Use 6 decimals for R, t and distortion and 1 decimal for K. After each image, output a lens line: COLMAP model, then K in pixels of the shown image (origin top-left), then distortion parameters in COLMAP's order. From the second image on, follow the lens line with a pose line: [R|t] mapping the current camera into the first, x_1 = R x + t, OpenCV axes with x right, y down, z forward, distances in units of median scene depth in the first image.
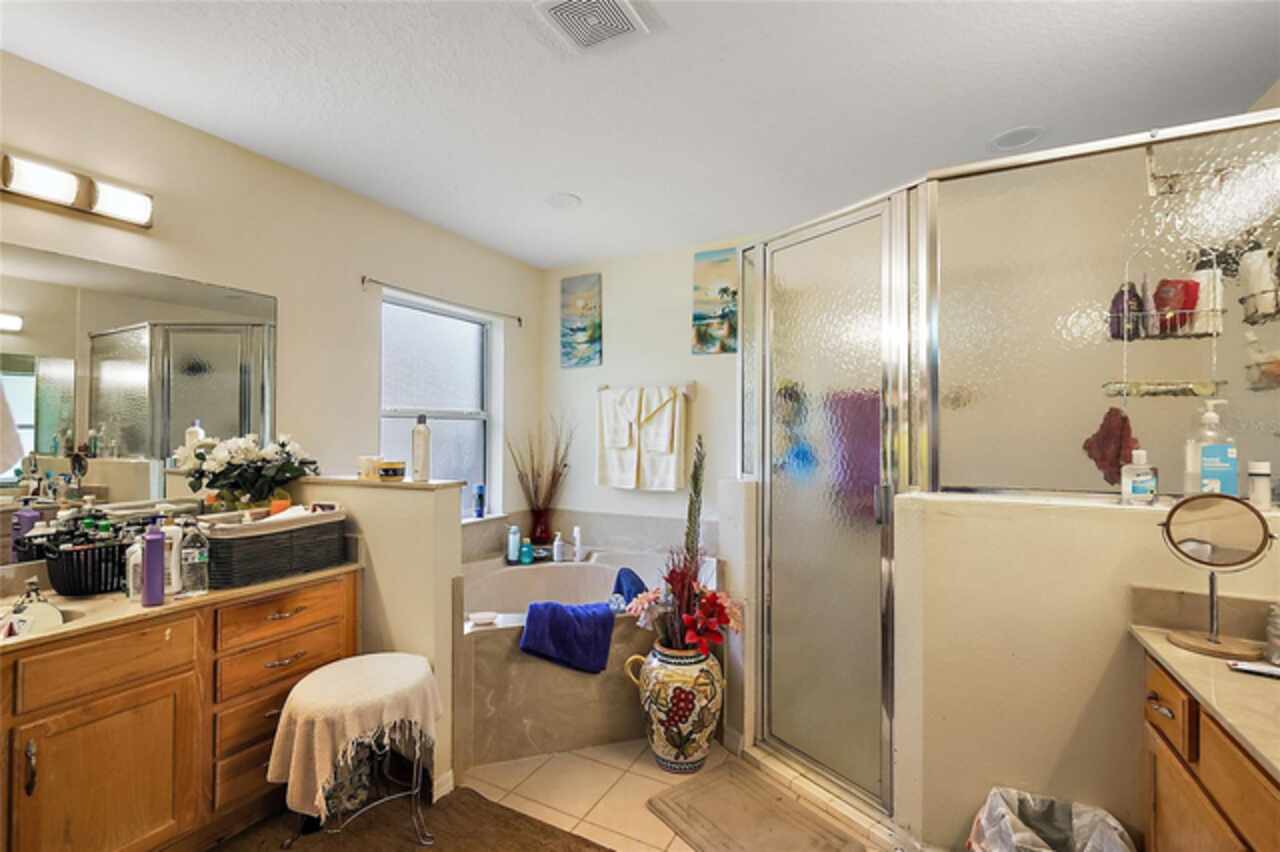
lens RADIAL K [[560.3, 0, 642.0], [0, 560.3, 427.7], [0, 0, 1]] dist [0.006514, -0.001497]
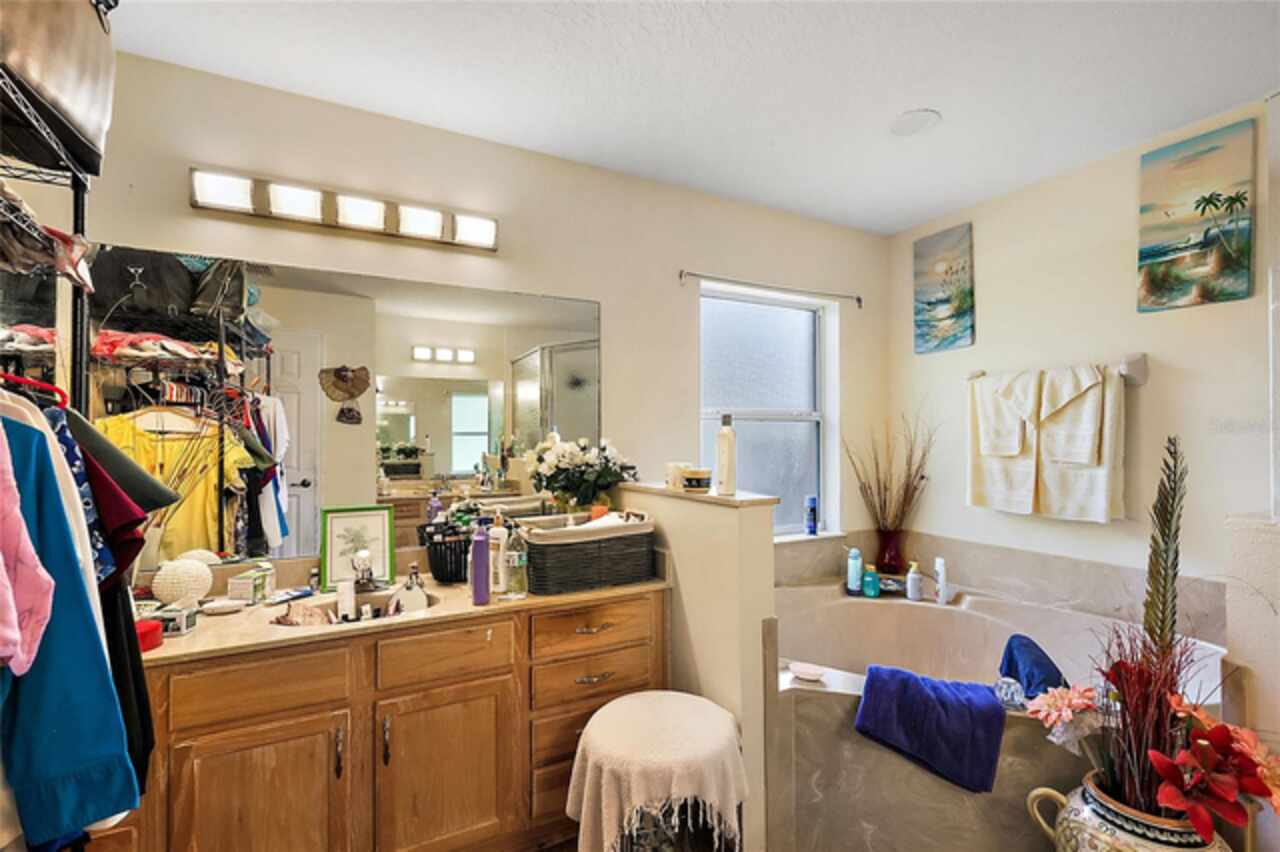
lens RADIAL K [[560.3, 0, 642.8], [0, 560.3, 430.1], [0, 0, 1]] dist [0.006514, -0.001497]
pose [[0.823964, -0.011410, -0.566528, -0.022689], [0.009886, 0.999935, -0.005761, 0.002904], [0.566556, -0.000854, 0.824023, 0.220532]]
